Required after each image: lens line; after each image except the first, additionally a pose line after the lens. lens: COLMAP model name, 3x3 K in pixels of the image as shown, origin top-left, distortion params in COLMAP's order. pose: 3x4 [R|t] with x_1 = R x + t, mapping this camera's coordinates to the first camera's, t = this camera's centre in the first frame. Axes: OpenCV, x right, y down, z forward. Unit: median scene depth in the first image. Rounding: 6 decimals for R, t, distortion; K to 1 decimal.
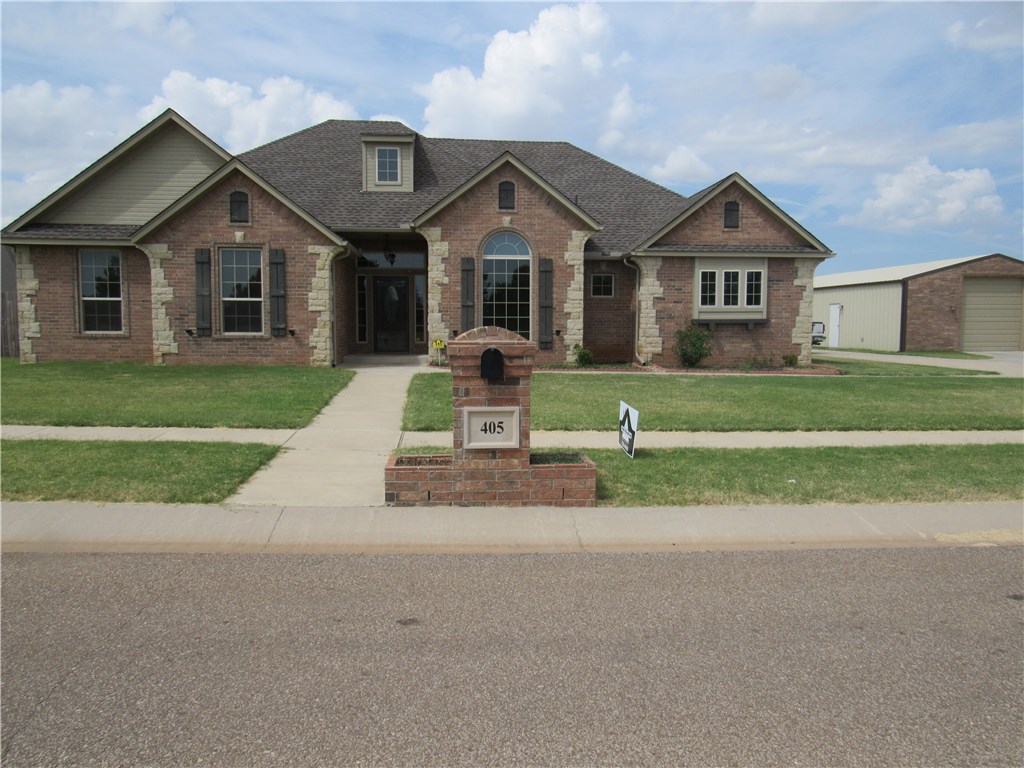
lens RADIAL K [[717.5, 0, 512.0], [0, 717.5, 384.0], [0, 0, 1]] dist [0.002028, -0.002306]
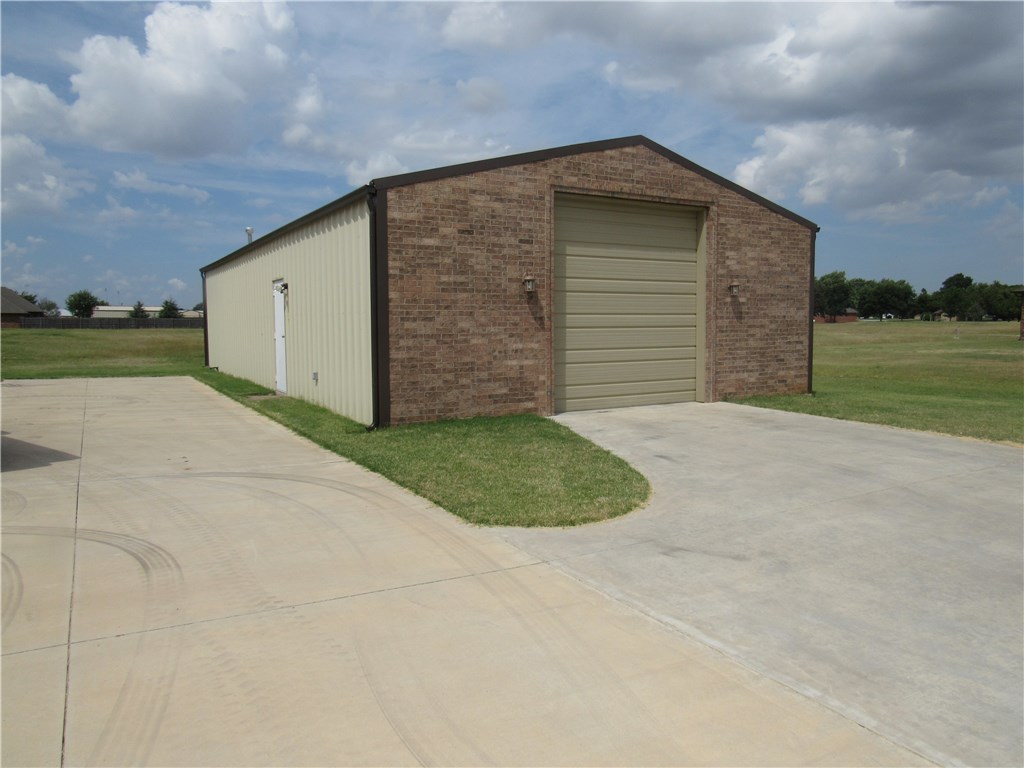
lens RADIAL K [[717.5, 0, 512.0], [0, 717.5, 384.0], [0, 0, 1]] dist [0.002028, -0.002306]
pose [[0.920894, -0.030711, 0.388602, 0.477720], [0.034214, 0.999412, -0.002096, -0.060593], [-0.388310, 0.015226, 0.921403, 0.700504]]
